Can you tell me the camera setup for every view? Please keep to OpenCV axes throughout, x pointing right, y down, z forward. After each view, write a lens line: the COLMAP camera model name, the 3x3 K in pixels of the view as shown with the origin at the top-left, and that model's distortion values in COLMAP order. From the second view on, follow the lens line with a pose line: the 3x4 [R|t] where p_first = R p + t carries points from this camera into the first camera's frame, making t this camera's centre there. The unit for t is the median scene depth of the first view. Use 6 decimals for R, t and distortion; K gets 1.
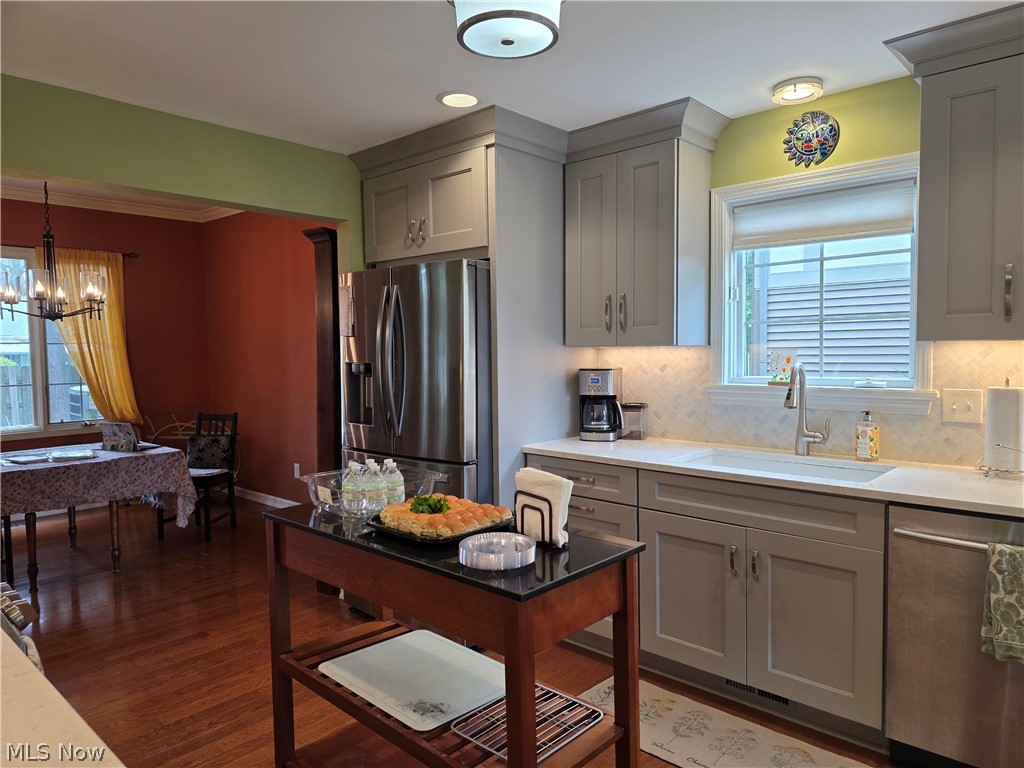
lens RADIAL K [[689.8, 0, 508.6], [0, 689.8, 386.3], [0, 0, 1]] dist [0.065132, -0.067078]
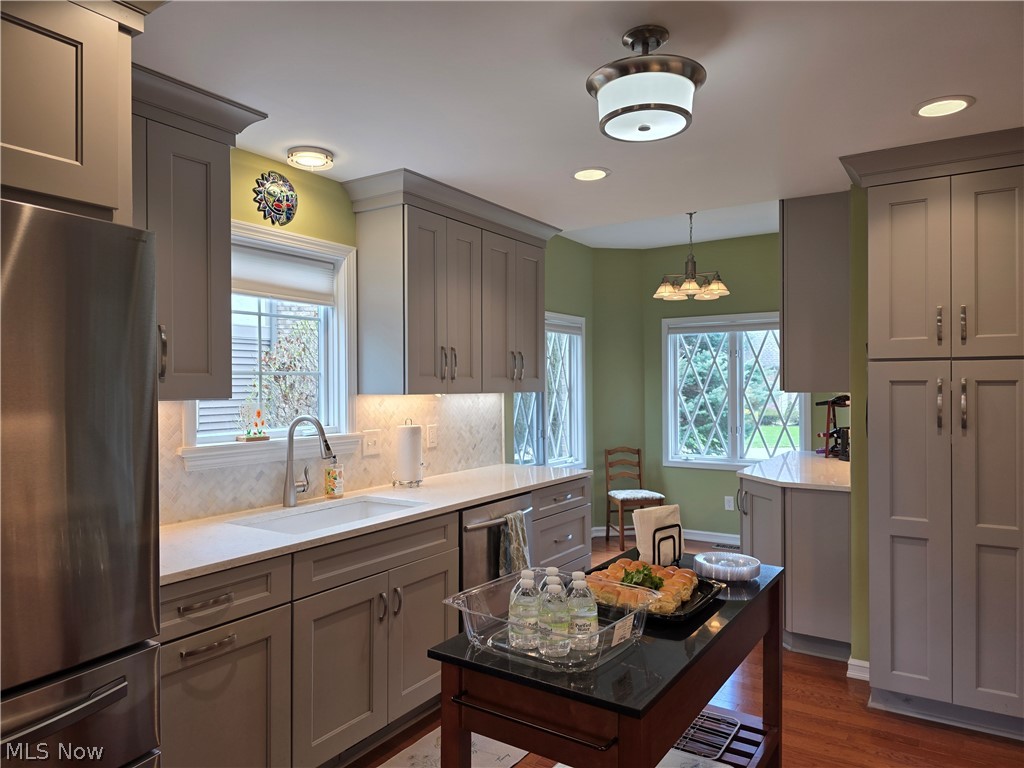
lens RADIAL K [[689.8, 0, 508.6], [0, 689.8, 386.3], [0, 0, 1]] dist [0.065132, -0.067078]
pose [[-0.174094, 0.012079, 0.984655, -0.640561], [0.061935, 0.998079, -0.001293, -0.055913], [-0.982779, 0.060760, -0.174507, 0.868329]]
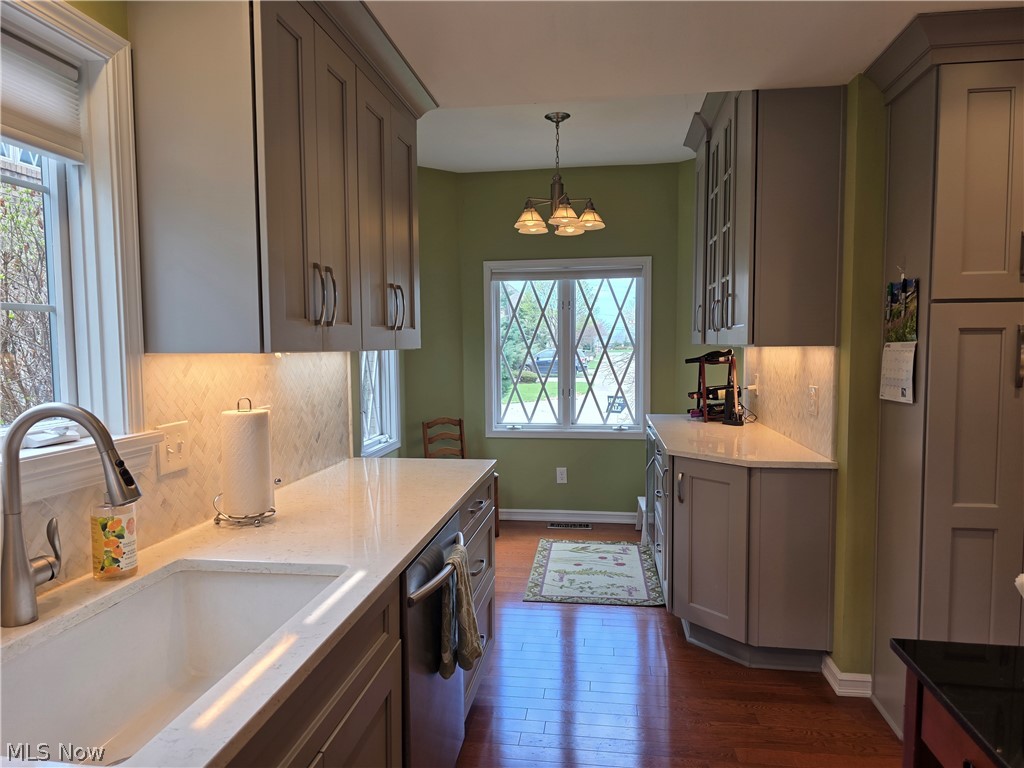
lens RADIAL K [[692.1, 0, 511.2], [0, 692.1, 395.1], [0, 0, 1]] dist [0.063538, -0.066676]
pose [[-0.570351, -0.043244, 0.820262, -0.095009], [0.061214, 0.993599, 0.094947, -0.061759], [-0.819117, 0.104364, -0.564053, 0.998273]]
